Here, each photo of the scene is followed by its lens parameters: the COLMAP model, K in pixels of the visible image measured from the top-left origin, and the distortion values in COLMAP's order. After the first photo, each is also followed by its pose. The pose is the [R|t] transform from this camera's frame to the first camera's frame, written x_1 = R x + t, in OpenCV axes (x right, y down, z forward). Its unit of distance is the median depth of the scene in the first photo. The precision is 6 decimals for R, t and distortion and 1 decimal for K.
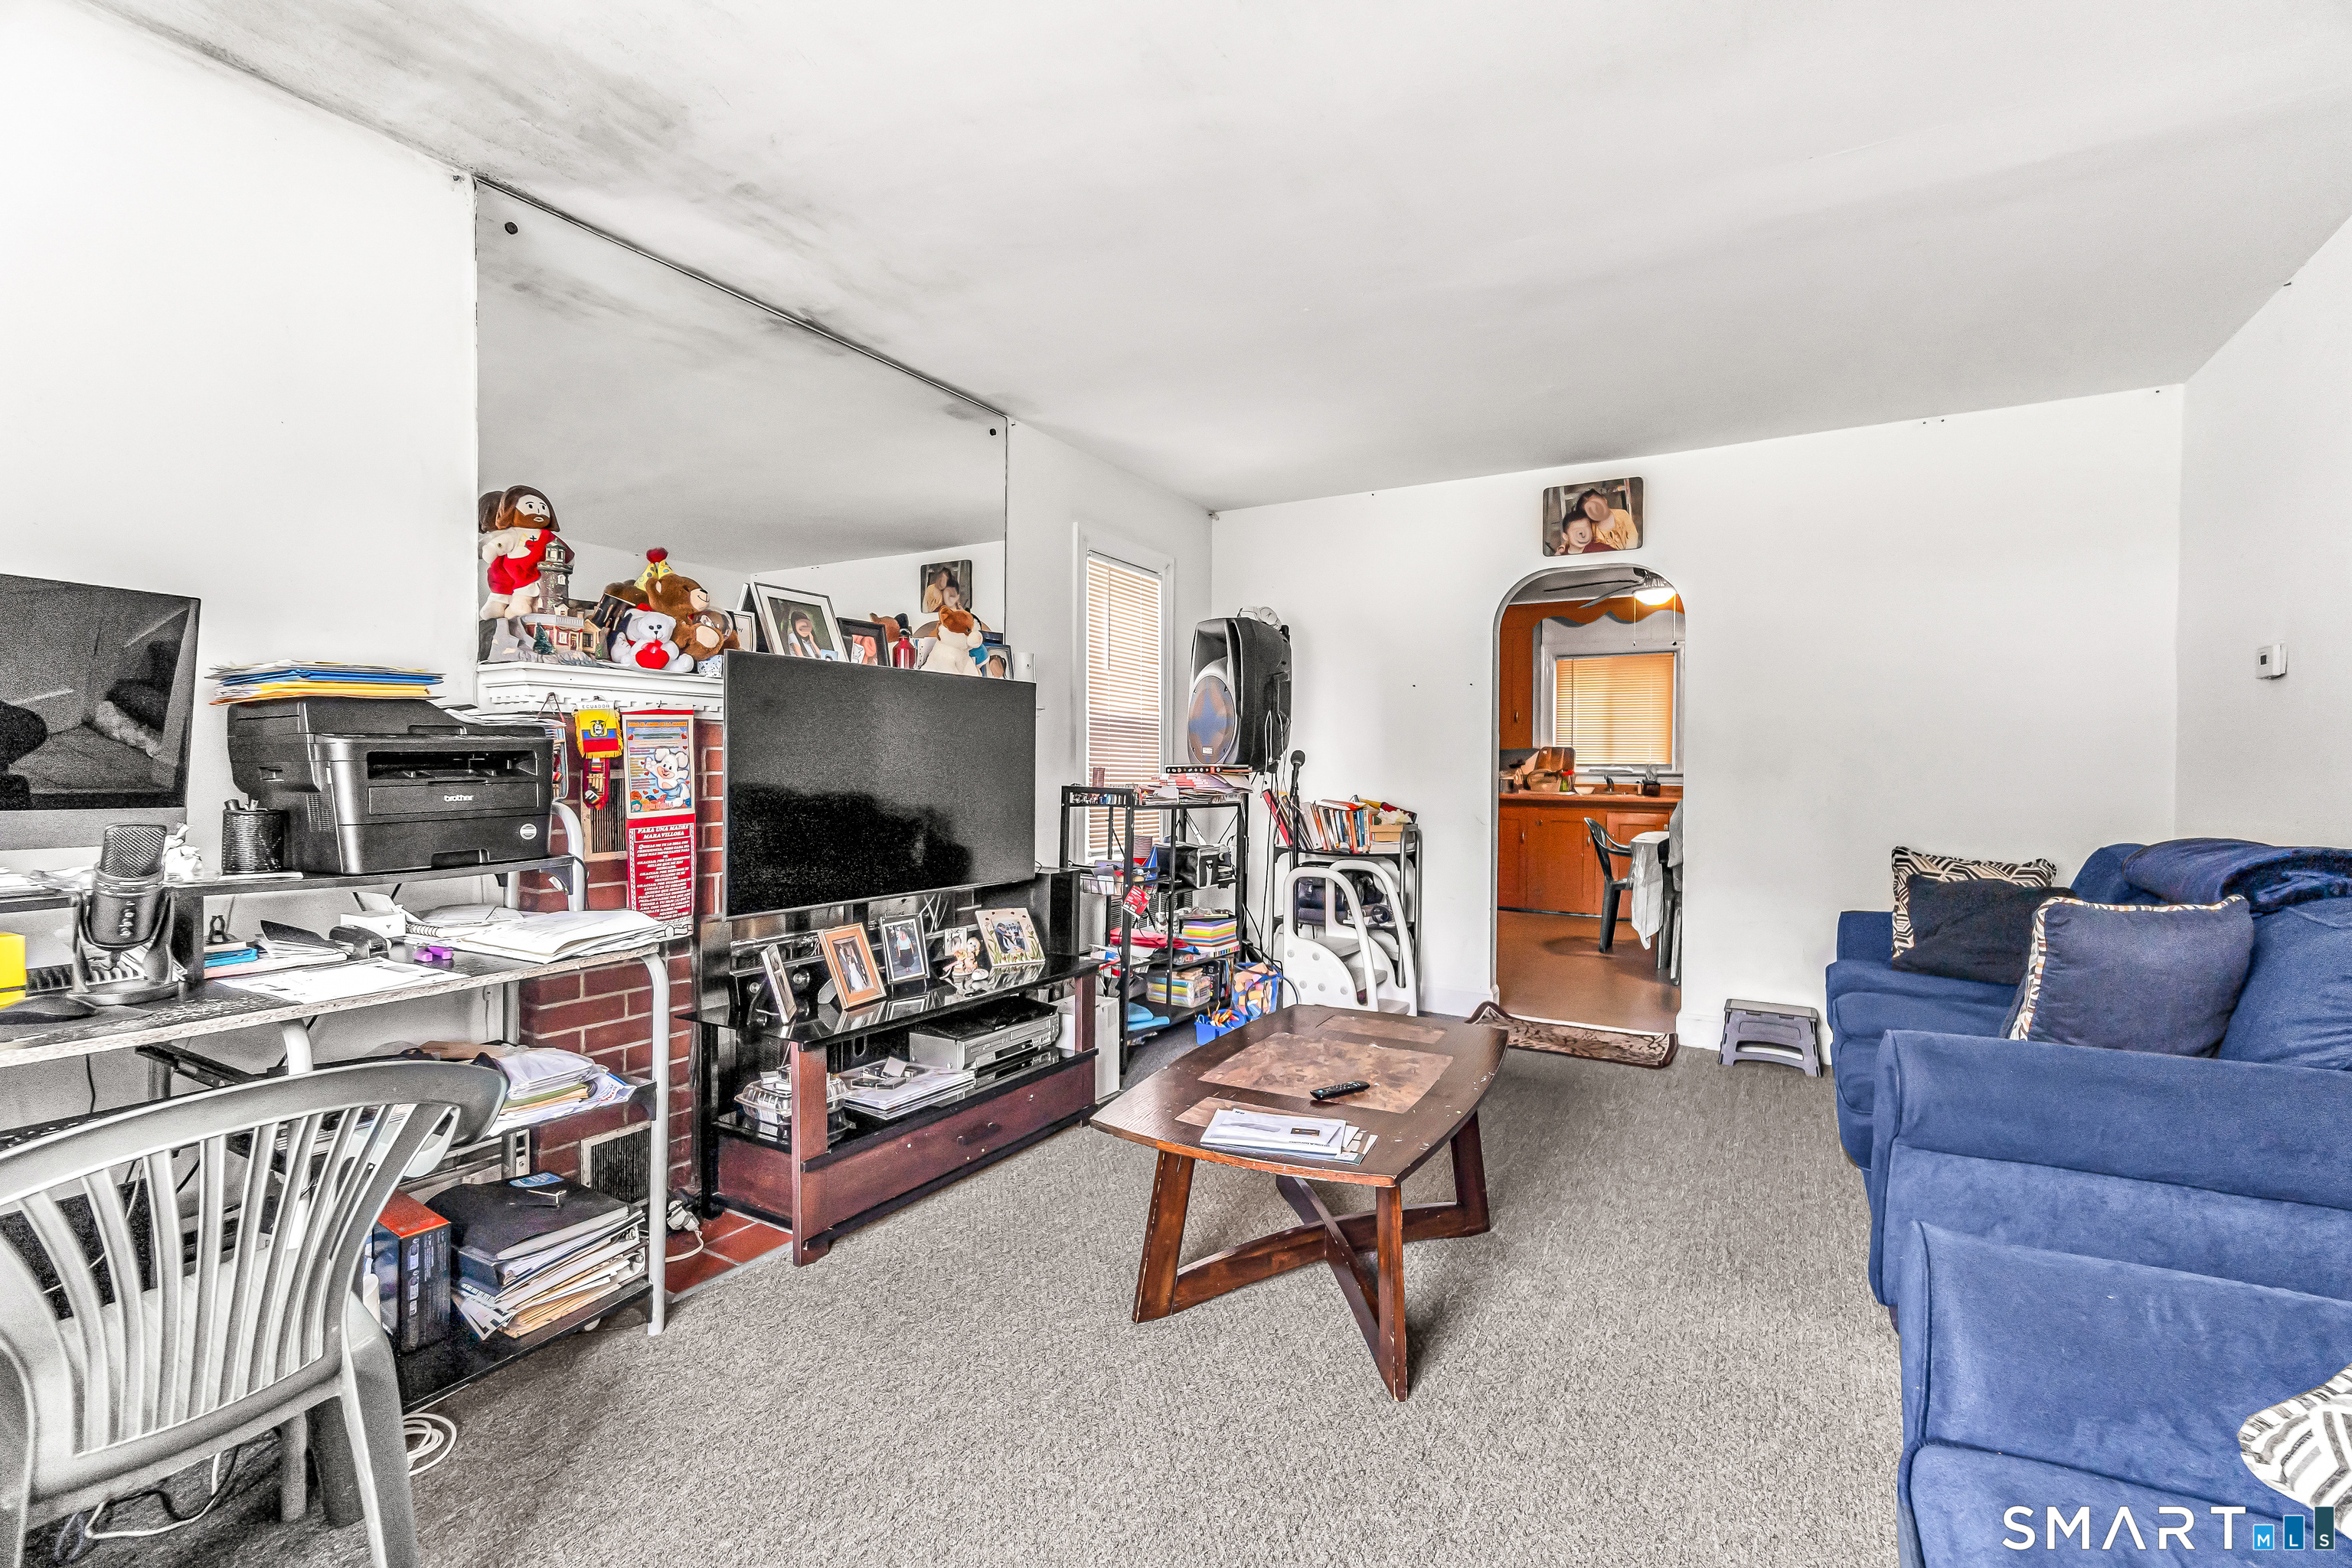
lens RADIAL K [[1037.6, 0, 1181.7], [0, 1037.6, 780.0], [0, 0, 1]] dist [-0.006984, 0.000461]
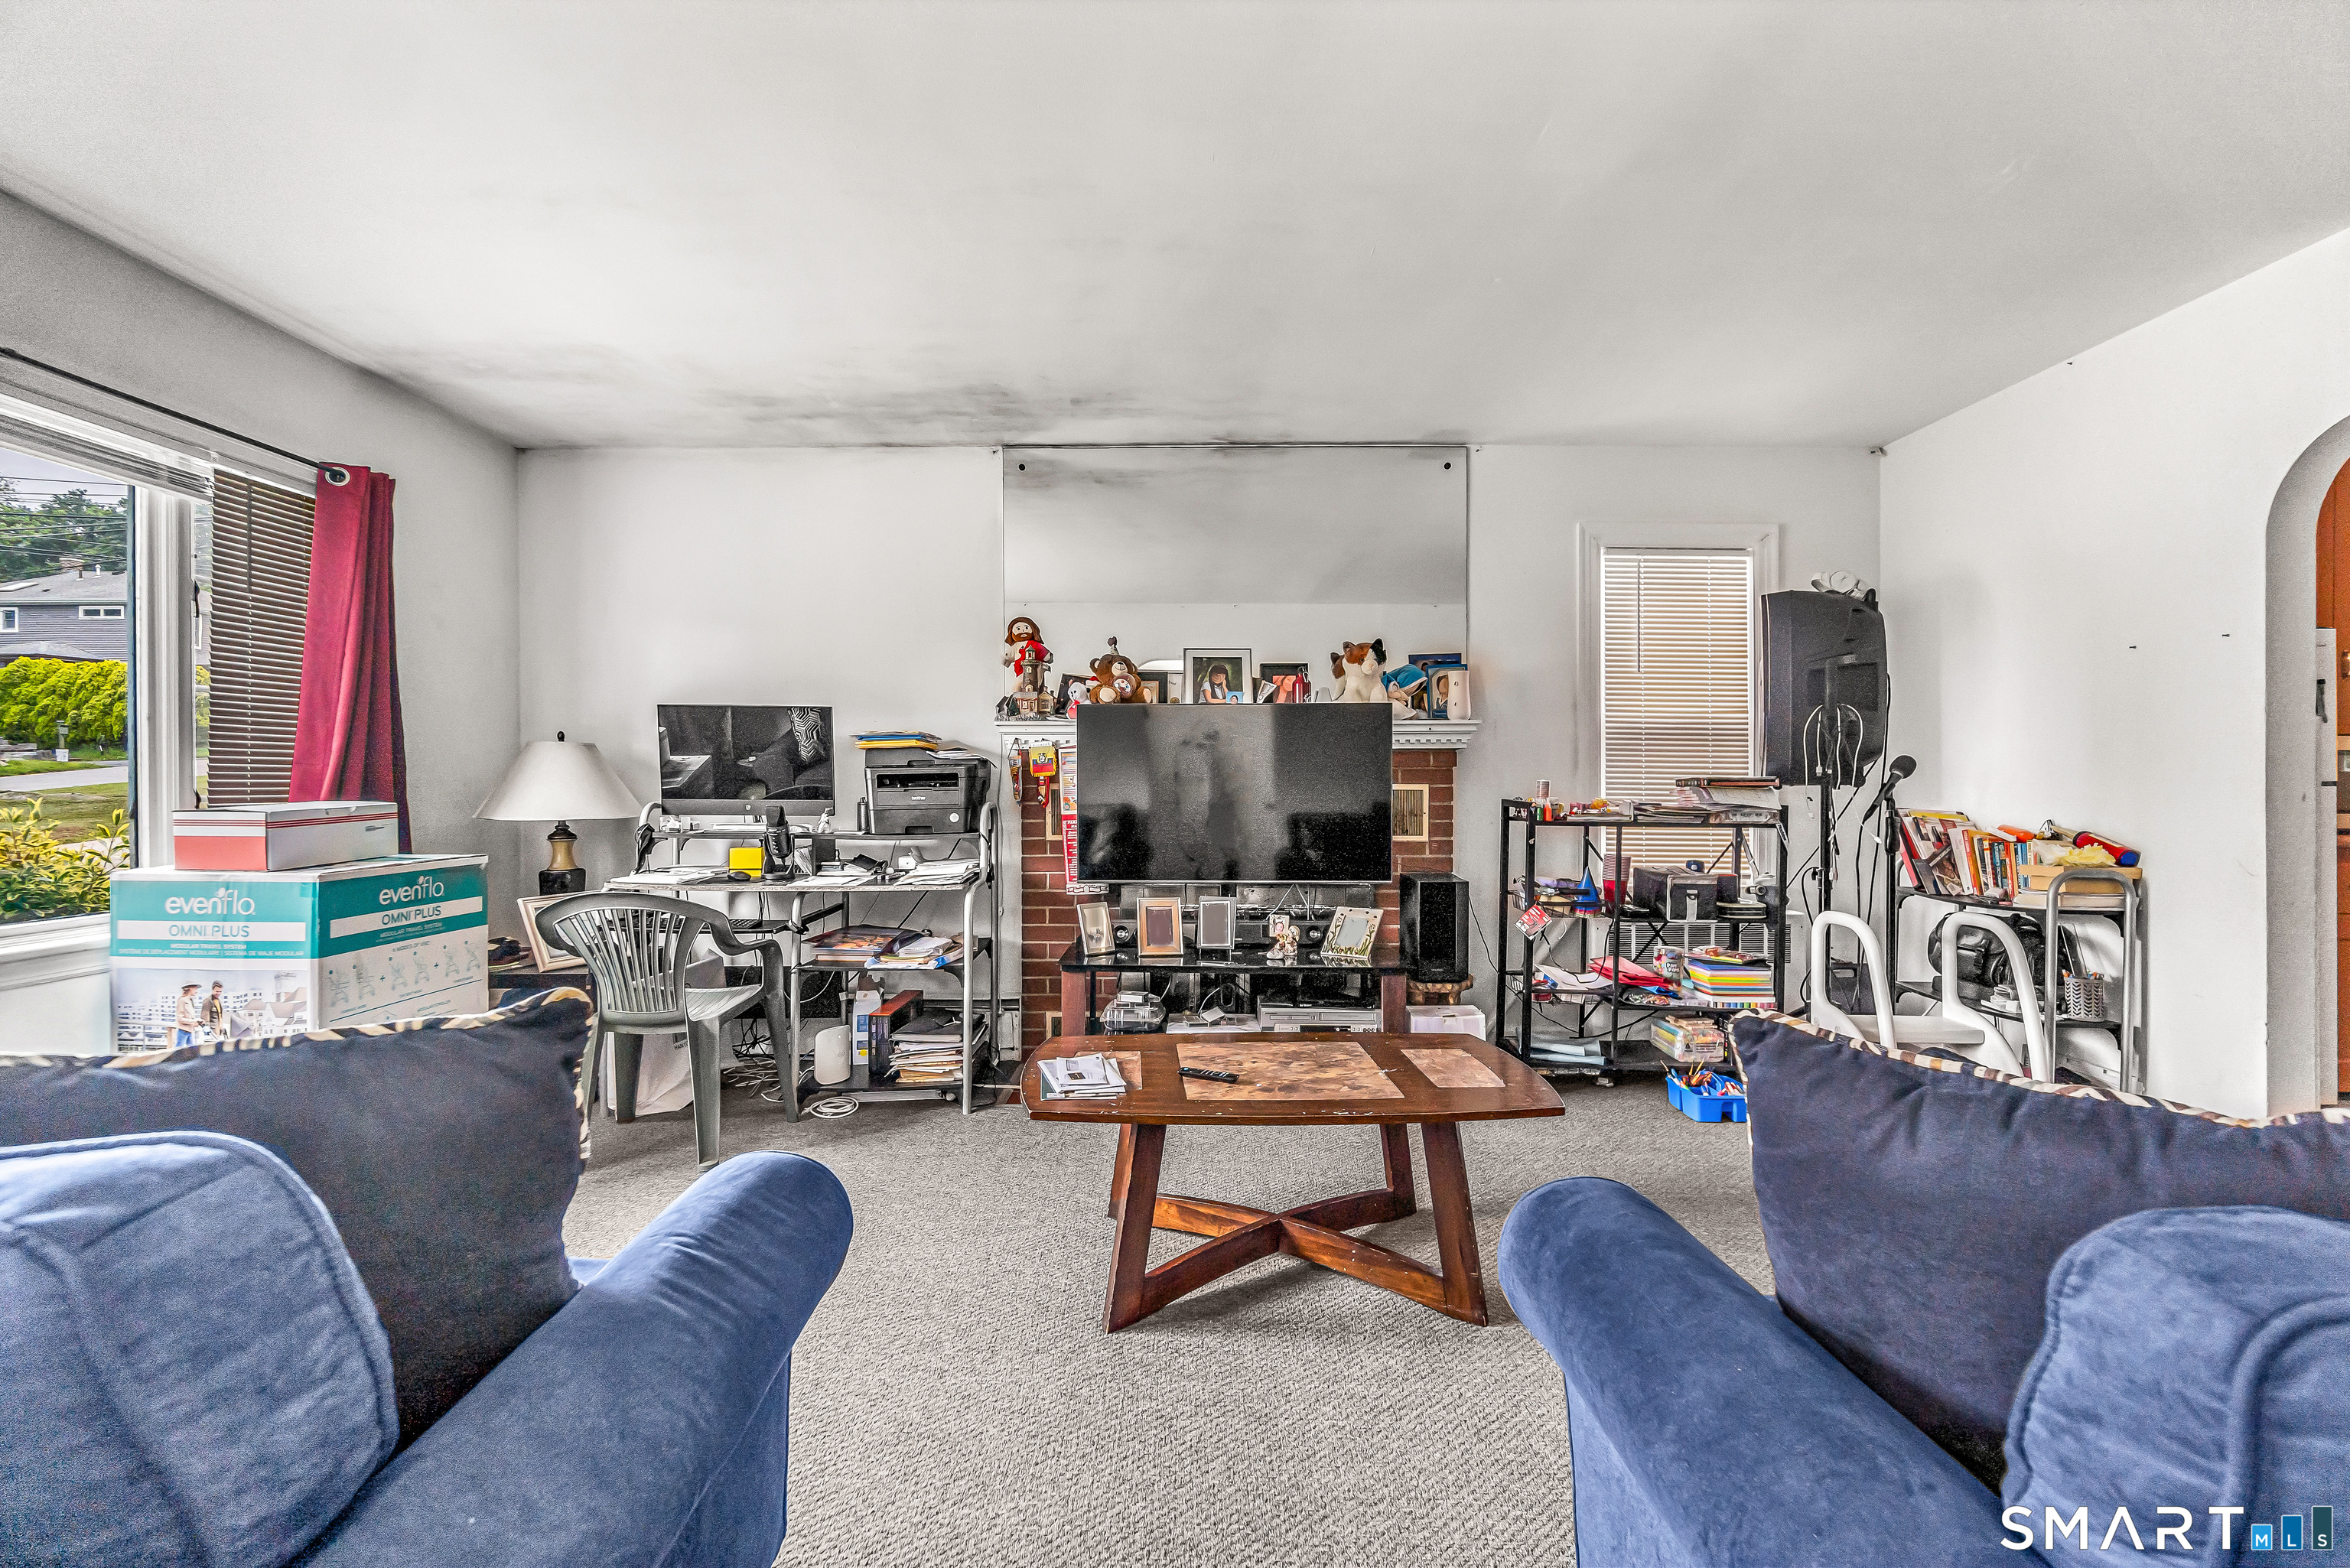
lens RADIAL K [[1036.7, 0, 1180.9], [0, 1036.7, 780.5], [0, 0, 1]] dist [-0.006984, 0.000461]
pose [[0.496838, -0.005237, -0.867827, 0.962358], [-0.007199, 0.999923, -0.010155, 0.000097], [0.867813, 0.011293, 0.496762, 0.380006]]
